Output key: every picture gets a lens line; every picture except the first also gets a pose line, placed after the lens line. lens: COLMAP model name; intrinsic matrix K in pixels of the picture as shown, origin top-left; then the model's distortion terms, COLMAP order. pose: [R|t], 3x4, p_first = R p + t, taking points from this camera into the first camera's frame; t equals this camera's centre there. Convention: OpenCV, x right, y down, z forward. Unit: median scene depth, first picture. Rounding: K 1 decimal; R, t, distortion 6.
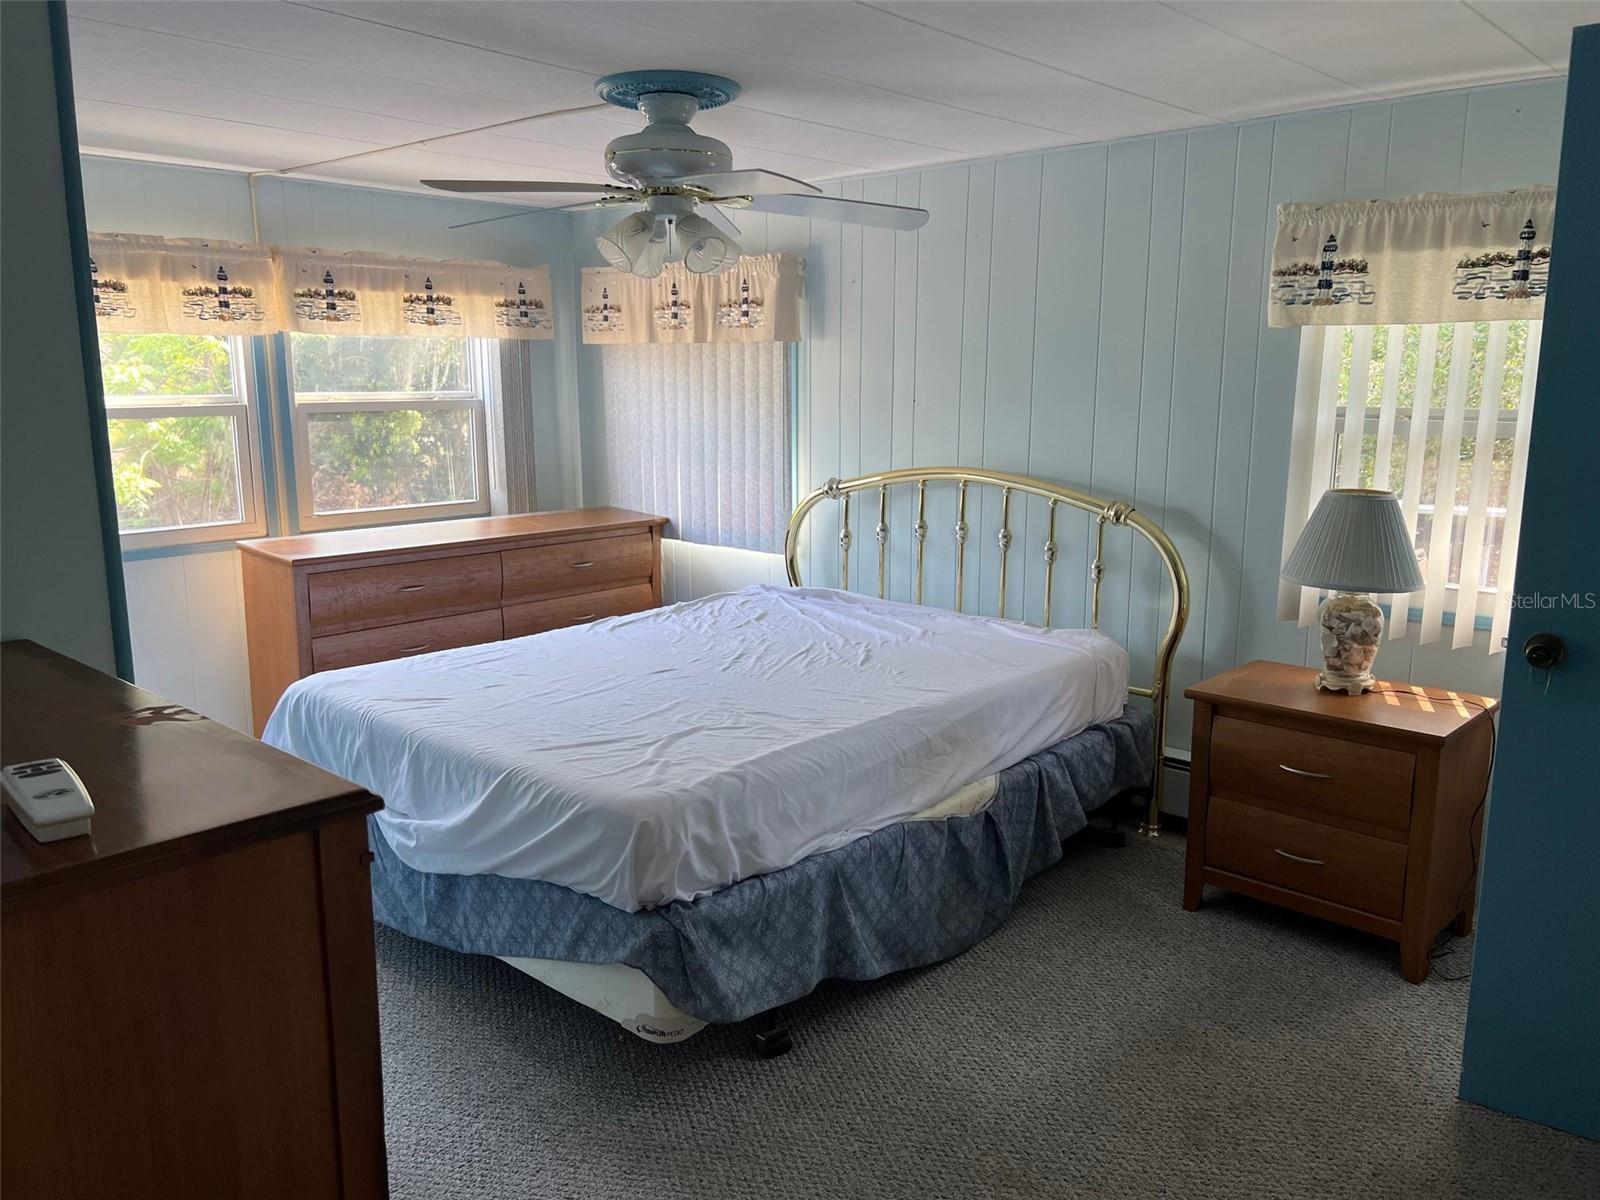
lens RADIAL K [[1204.3, 0, 798.7], [0, 1204.3, 613.2], [0, 0, 1]] dist [0.056914, -0.063145]
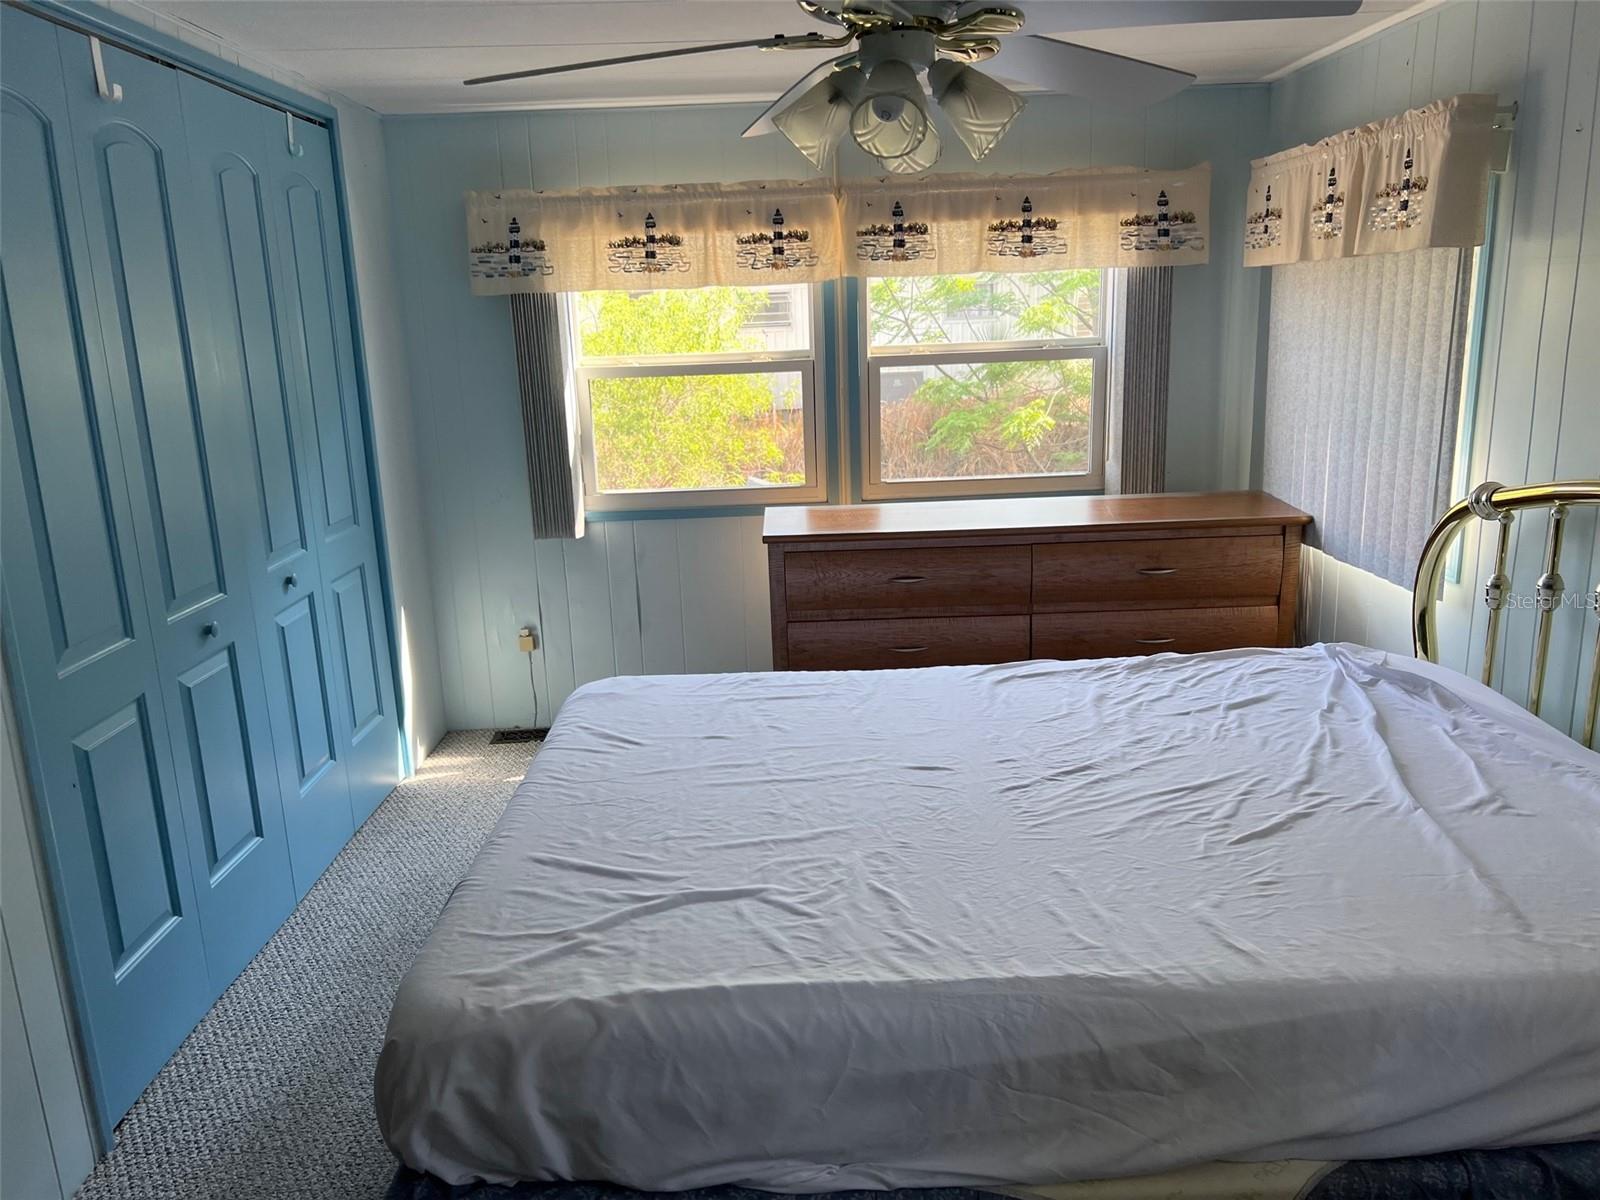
lens RADIAL K [[1191.9, 0, 800.0], [0, 1191.9, 630.9], [0, 0, 1]] dist [0.031450, -0.057557]
pose [[0.681012, 0.161111, -0.714329, 0.222561], [-0.110764, 0.986936, 0.116997, -0.071828], [0.723847, -0.000555, 0.689961, 0.361748]]
